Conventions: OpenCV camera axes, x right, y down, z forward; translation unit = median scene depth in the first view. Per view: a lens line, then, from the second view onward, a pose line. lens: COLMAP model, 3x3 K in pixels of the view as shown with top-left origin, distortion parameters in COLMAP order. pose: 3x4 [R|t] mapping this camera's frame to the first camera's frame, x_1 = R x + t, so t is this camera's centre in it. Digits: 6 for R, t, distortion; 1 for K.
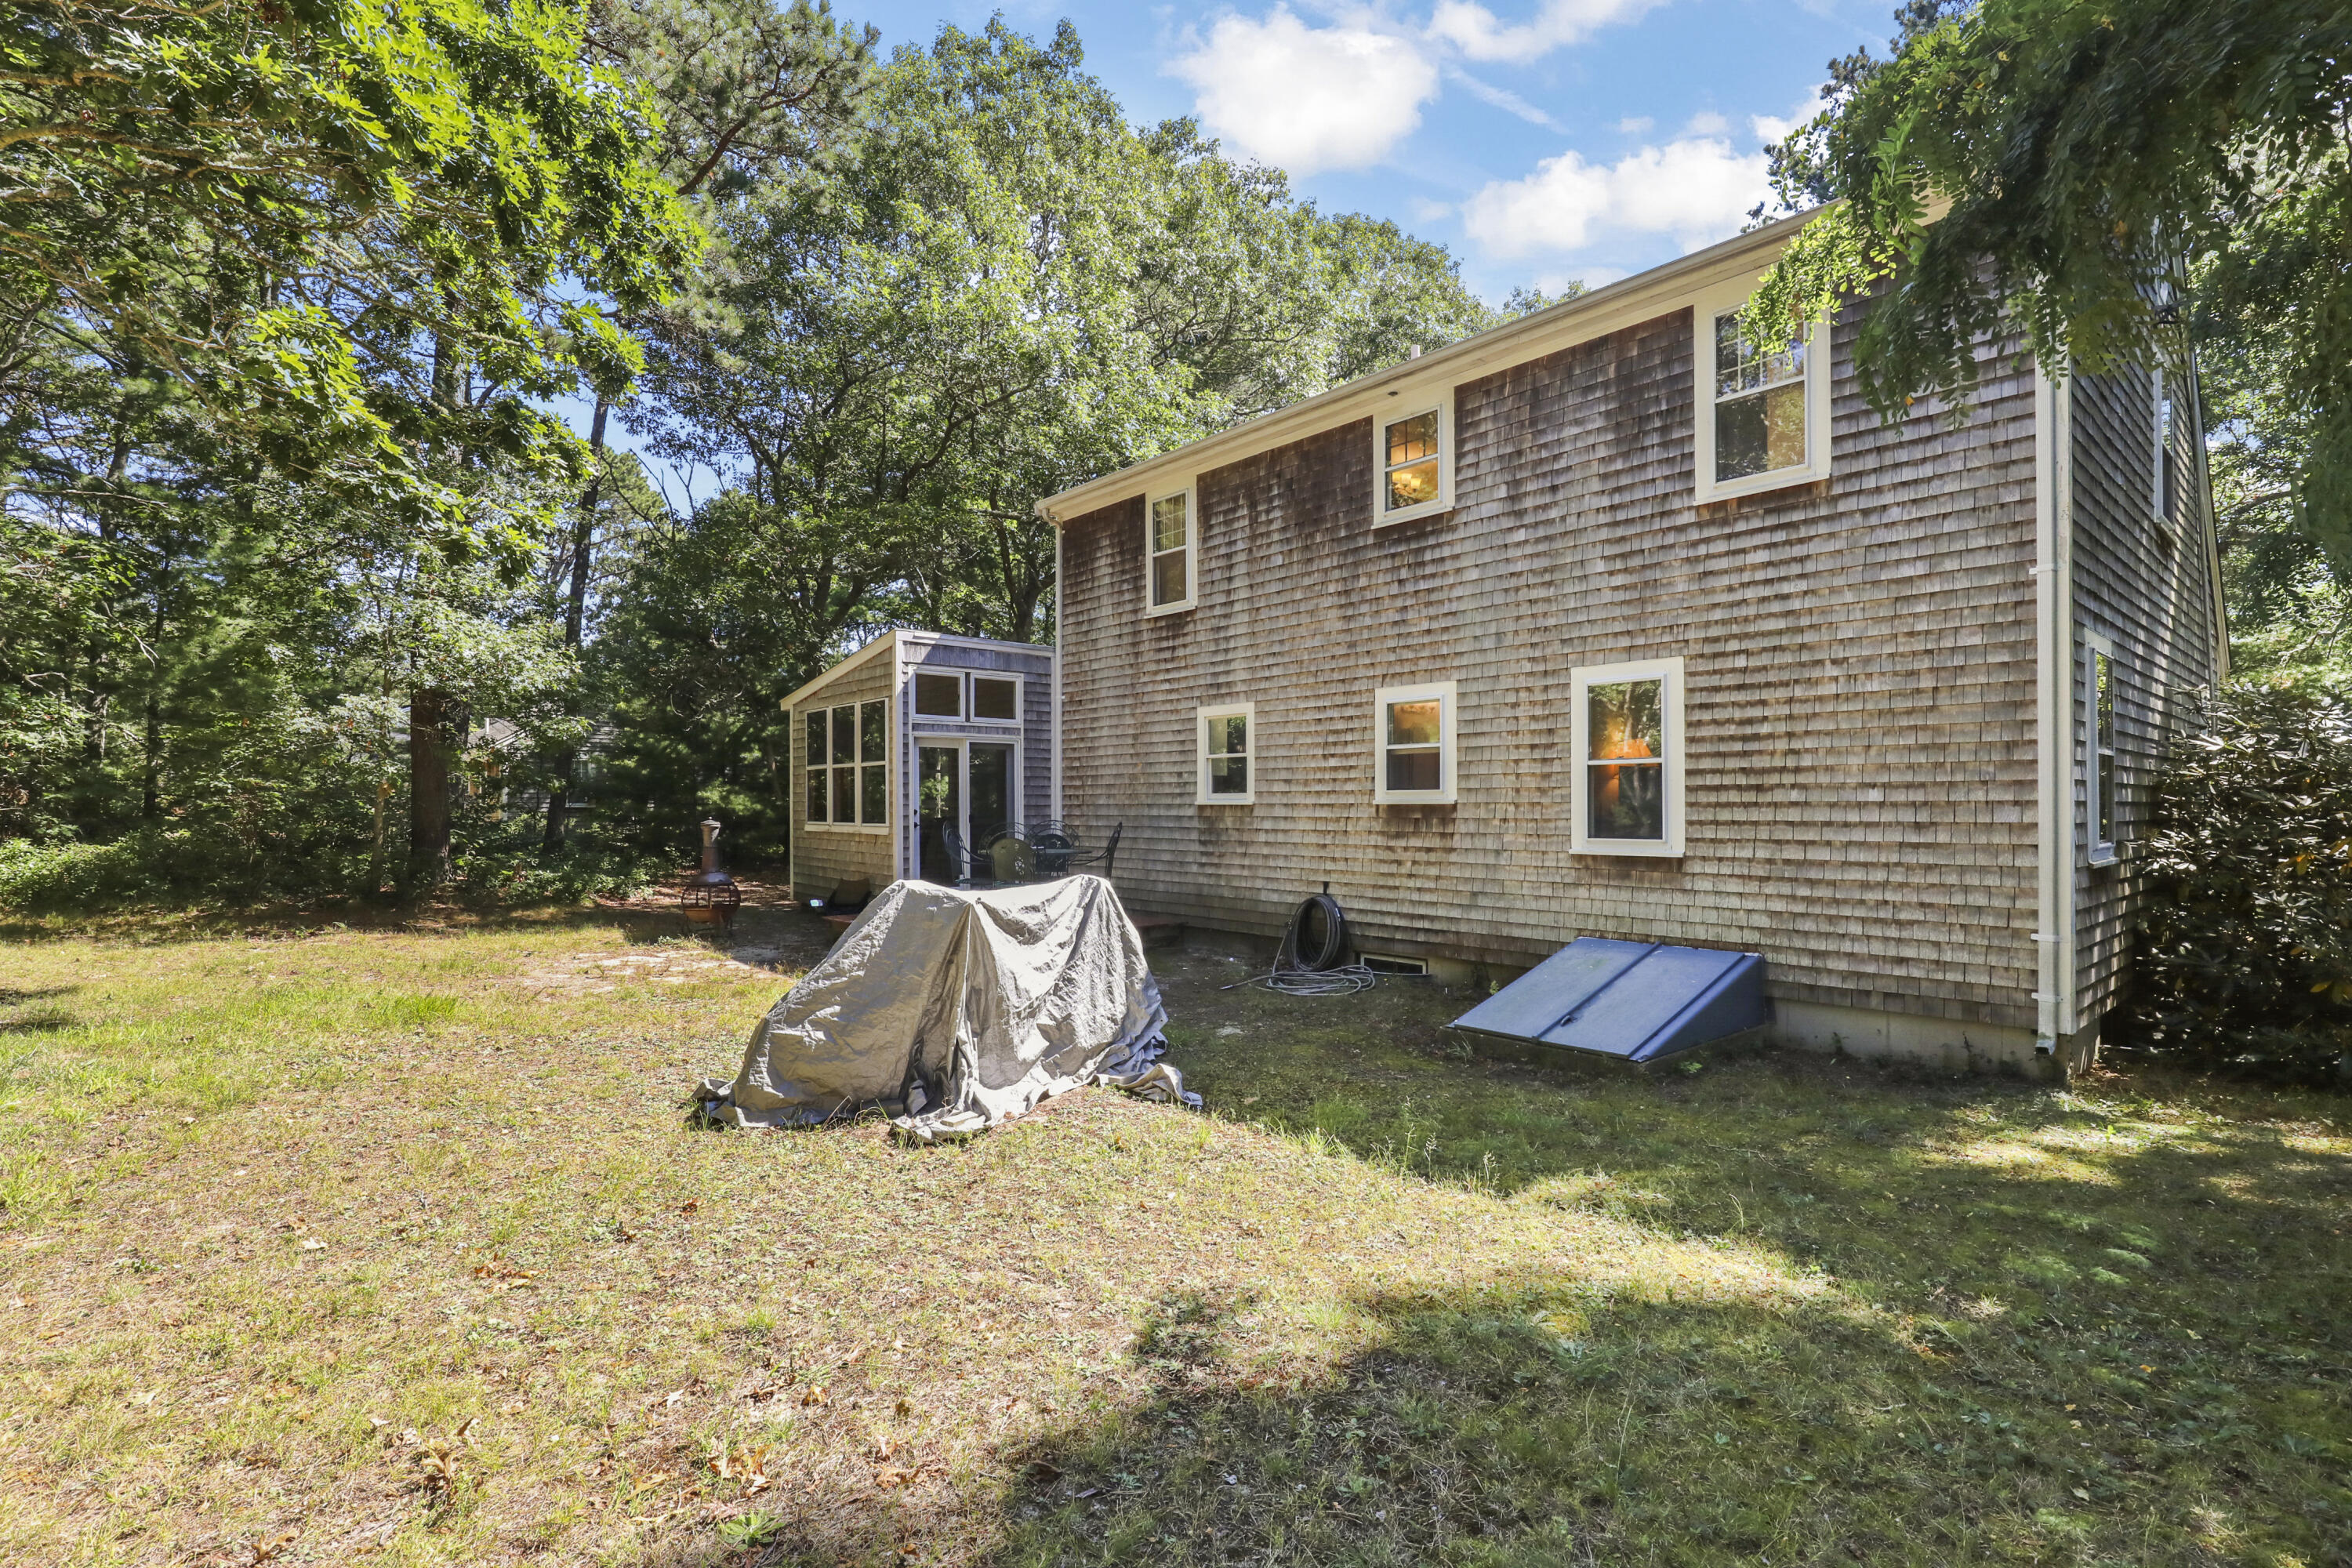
lens RADIAL K [[1090.3, 0, 1178.8], [0, 1090.3, 809.2], [0, 0, 1]] dist [-0.000547, -0.000005]
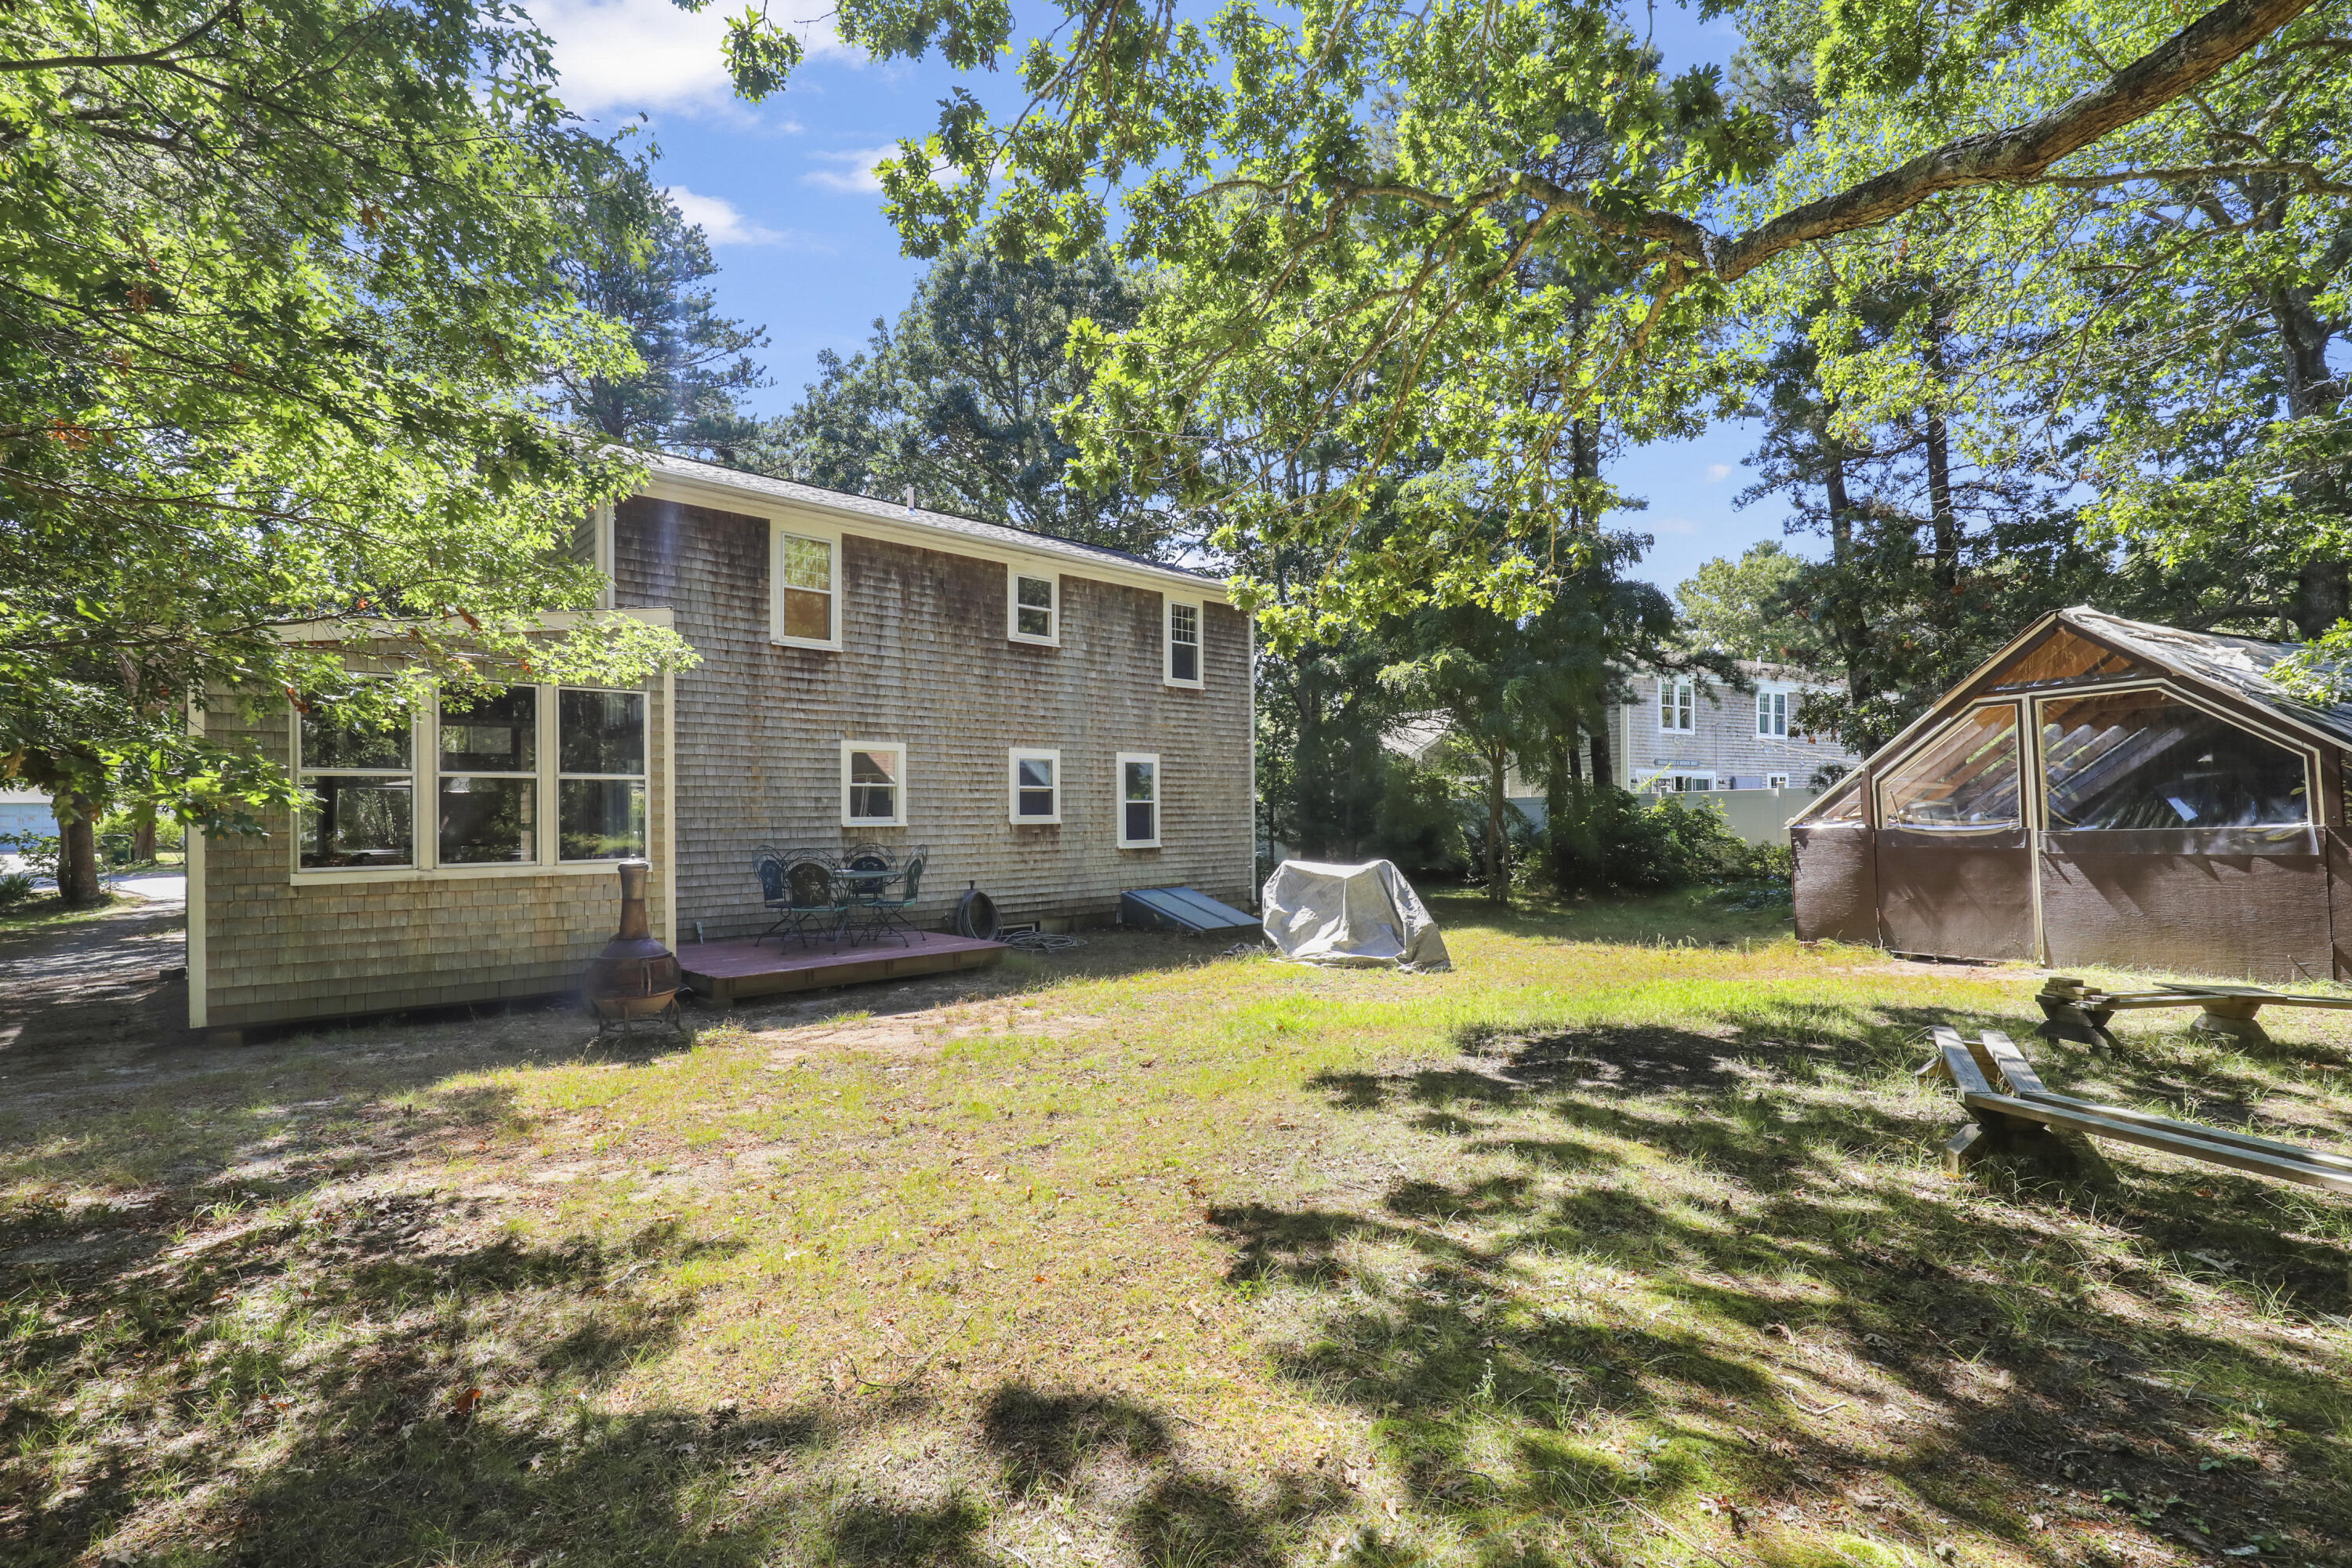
lens RADIAL K [[1090.3, 0, 1178.8], [0, 1090.3, 809.2], [0, 0, 1]] dist [-0.000547, -0.000005]
pose [[-0.055624, 0.021446, 0.998221, -1.330713], [0.026403, 0.999451, -0.020001, 0.010502], [-0.998103, 0.025243, -0.056160, 0.860321]]
